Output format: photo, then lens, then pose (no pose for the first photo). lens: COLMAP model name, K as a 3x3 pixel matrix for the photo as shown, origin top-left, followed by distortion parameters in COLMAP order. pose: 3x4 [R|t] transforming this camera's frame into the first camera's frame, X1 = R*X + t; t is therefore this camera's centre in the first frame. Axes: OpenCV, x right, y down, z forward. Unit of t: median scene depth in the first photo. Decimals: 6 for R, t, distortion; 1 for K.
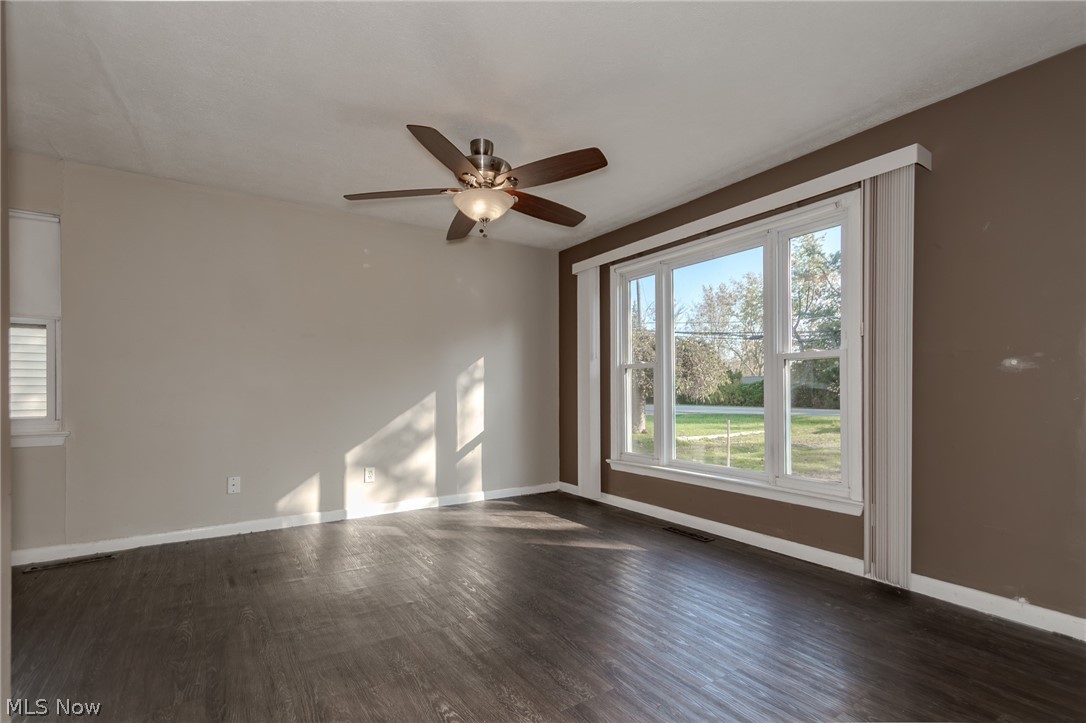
lens RADIAL K [[503.9, 0, 543.9], [0, 503.9, 390.8], [0, 0, 1]] dist [0.000347, -0.000056]
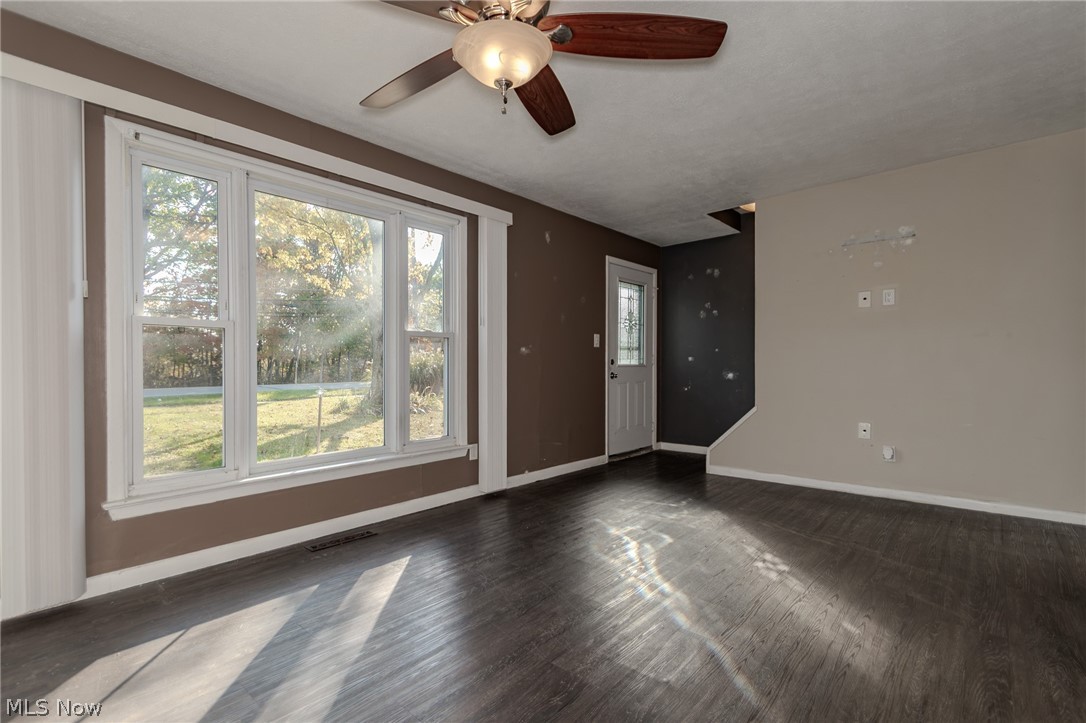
lens RADIAL K [[509.6, 0, 537.9], [0, 509.6, 363.5], [0, 0, 1]] dist [0.011527, -0.000227]
pose [[-0.263487, 0.004068, 0.964654, -0.600533], [0.002903, 0.999990, -0.003424, 0.002387], [-0.964659, 0.001898, -0.263496, 0.923382]]
